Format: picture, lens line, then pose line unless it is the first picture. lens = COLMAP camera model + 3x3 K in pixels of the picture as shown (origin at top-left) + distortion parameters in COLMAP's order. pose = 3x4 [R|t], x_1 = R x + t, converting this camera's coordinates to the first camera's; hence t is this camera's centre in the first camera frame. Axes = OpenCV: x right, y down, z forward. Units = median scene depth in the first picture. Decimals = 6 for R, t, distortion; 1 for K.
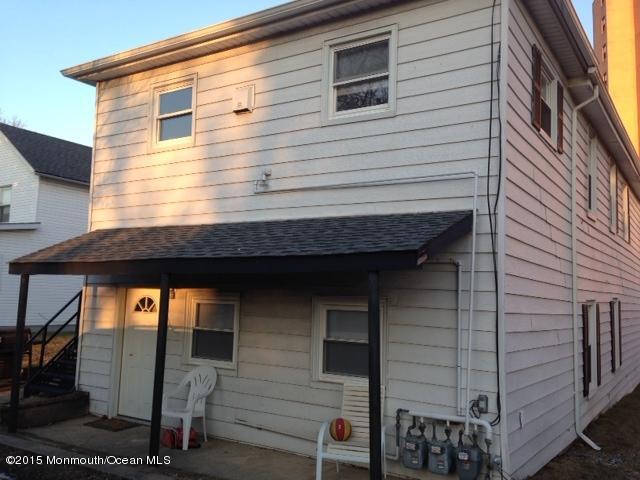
lens RADIAL K [[590.9, 0, 320.0], [0, 590.9, 240.0], [0, 0, 1]] dist [0.042821, -0.008635]
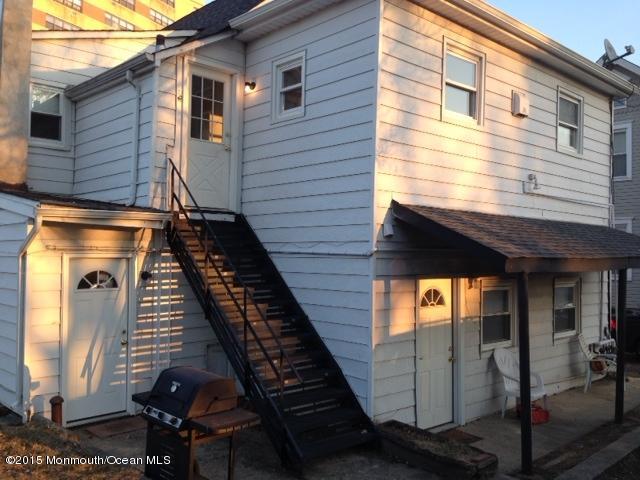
lens RADIAL K [[590.9, 0, 320.0], [0, 590.9, 240.0], [0, 0, 1]] dist [0.042821, -0.008635]
pose [[0.250303, -0.004629, 0.968157, -1.169912], [-0.102778, 0.994211, 0.031325, 0.015490], [-0.962697, -0.107346, 0.248378, 0.953337]]
